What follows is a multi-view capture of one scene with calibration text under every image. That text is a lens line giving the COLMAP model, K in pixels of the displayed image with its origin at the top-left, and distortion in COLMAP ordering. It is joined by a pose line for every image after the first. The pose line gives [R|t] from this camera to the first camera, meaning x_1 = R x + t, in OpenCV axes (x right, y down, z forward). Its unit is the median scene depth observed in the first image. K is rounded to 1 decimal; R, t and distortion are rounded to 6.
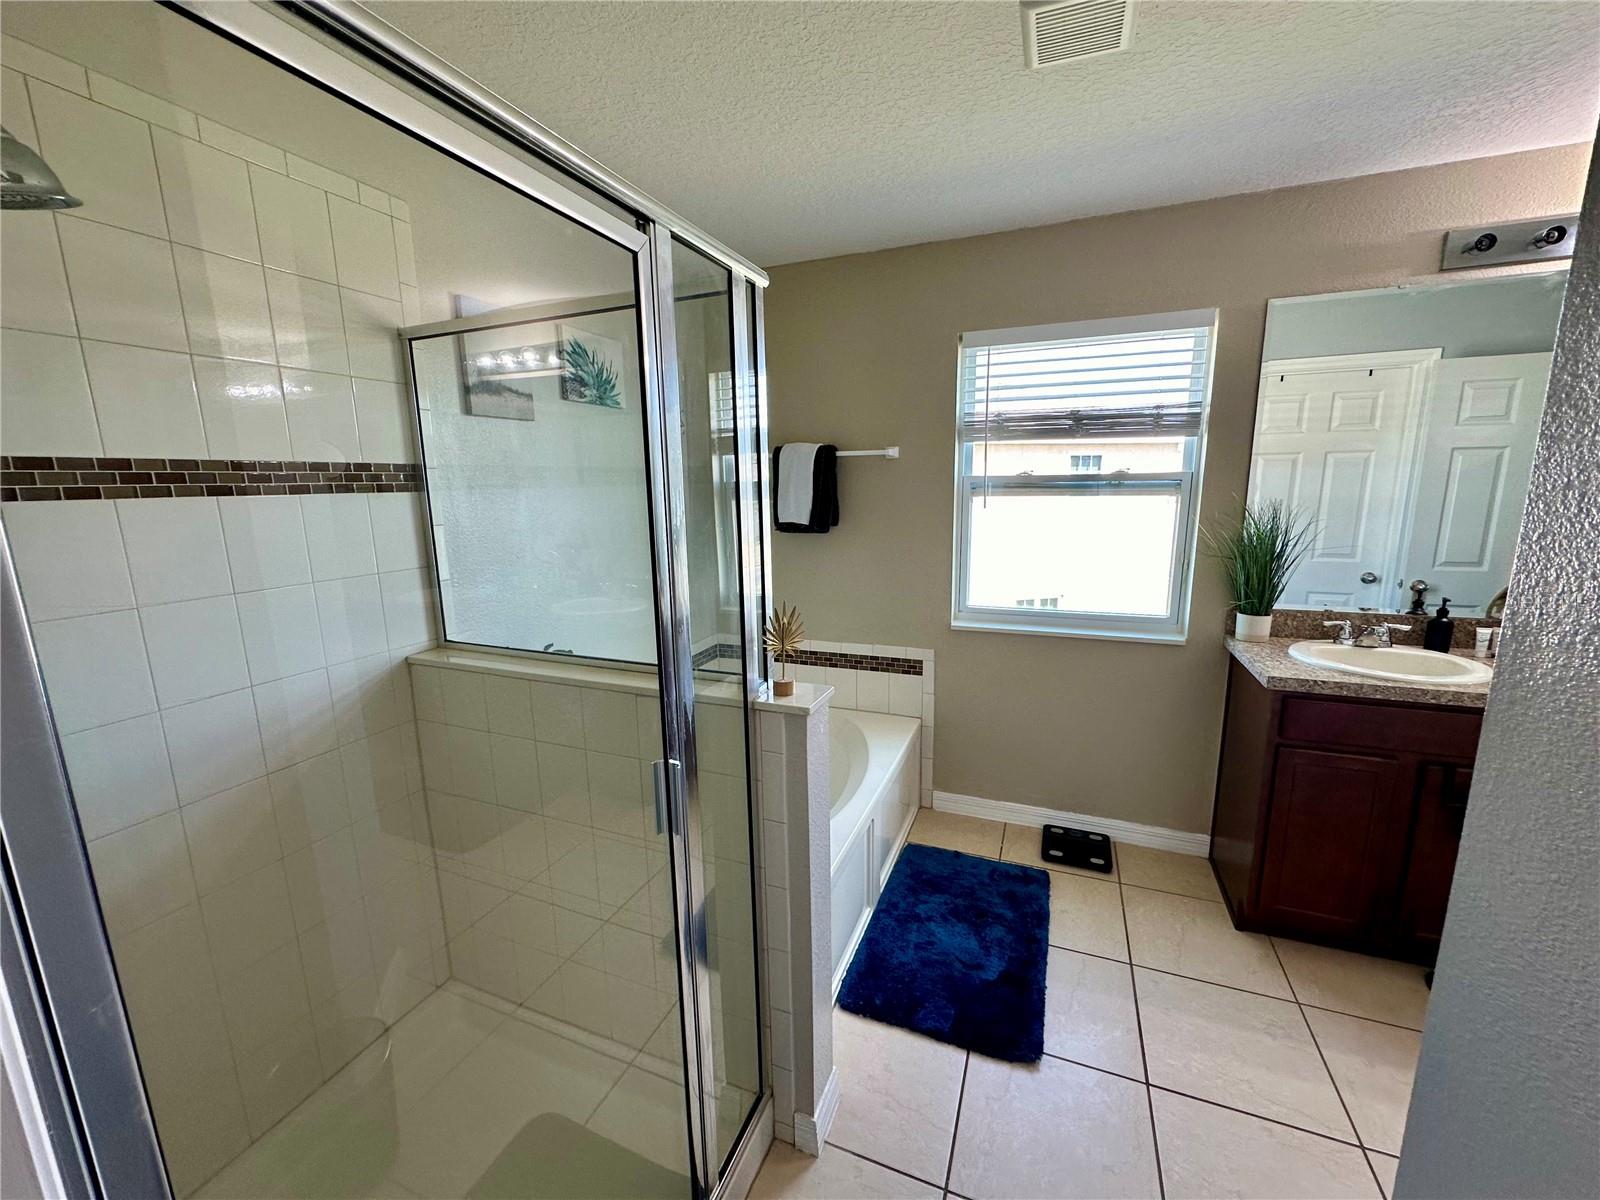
lens RADIAL K [[635.7, 0, 796.1], [0, 635.7, 601.4], [0, 0, 1]] dist [-0.008083, 0.000677]
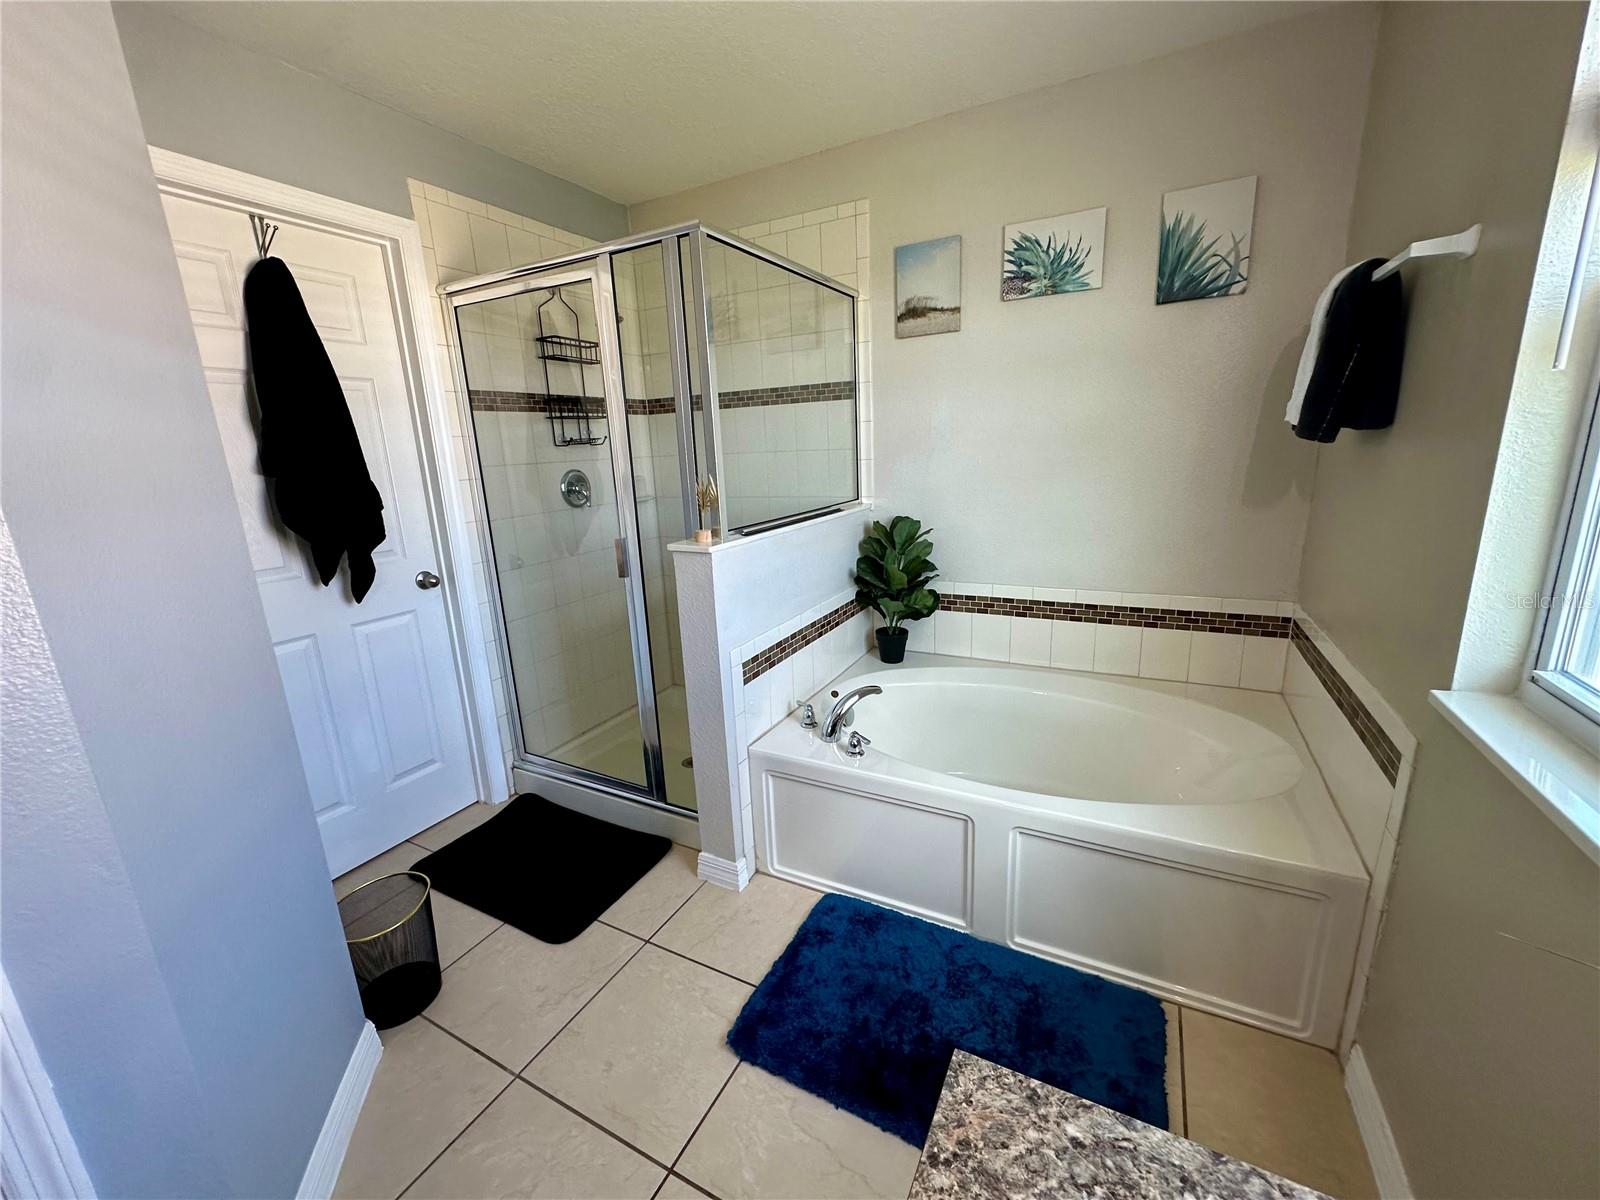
lens RADIAL K [[635.7, 0, 796.1], [0, 635.7, 601.4], [0, 0, 1]] dist [-0.008083, 0.000677]
pose [[-0.101802, 0.258296, -0.960687, 0.800922], [-0.142468, 0.951964, 0.271048, -0.078507], [0.984550, 0.164460, -0.060113, 0.796146]]
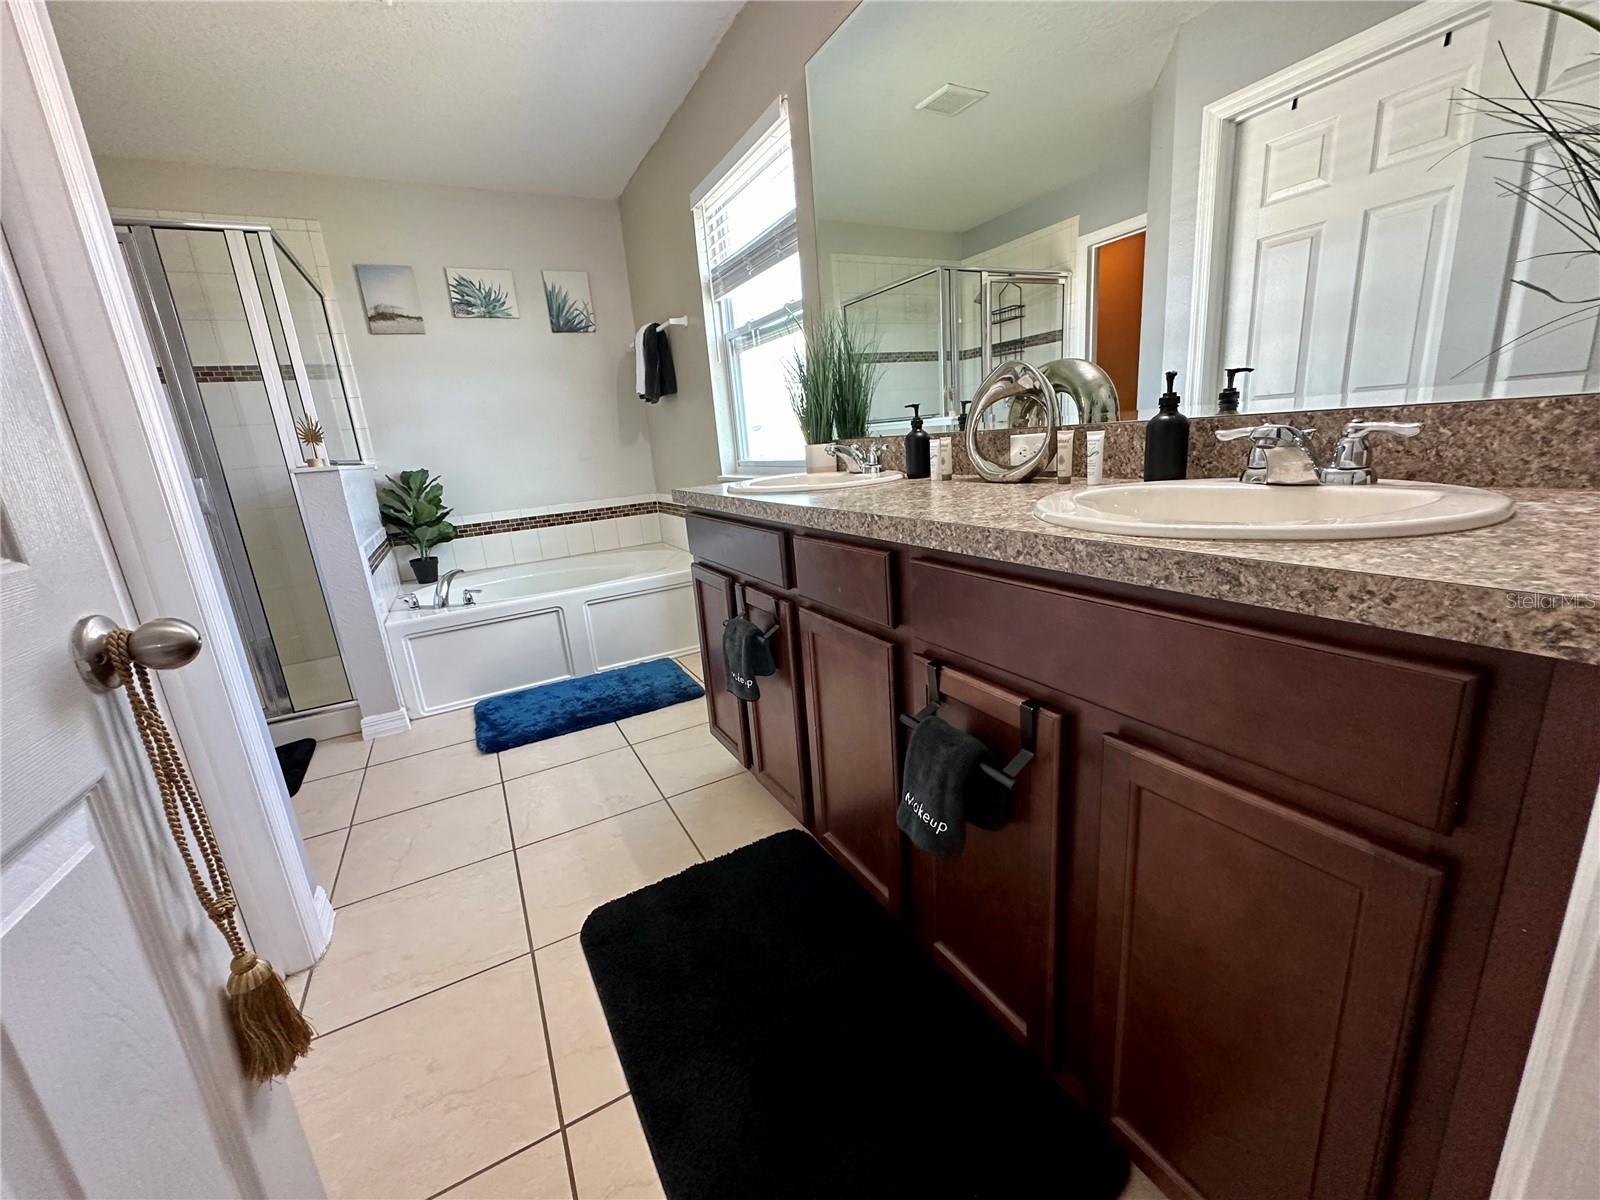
lens RADIAL K [[635.7, 0, 796.1], [0, 635.7, 601.4], [0, 0, 1]] dist [-0.008083, 0.000677]
pose [[0.769375, 0.120047, -0.627416, 1.333655], [-0.058545, 0.991301, 0.117879, 0.142134], [0.636109, -0.053960, 0.769710, 0.289812]]
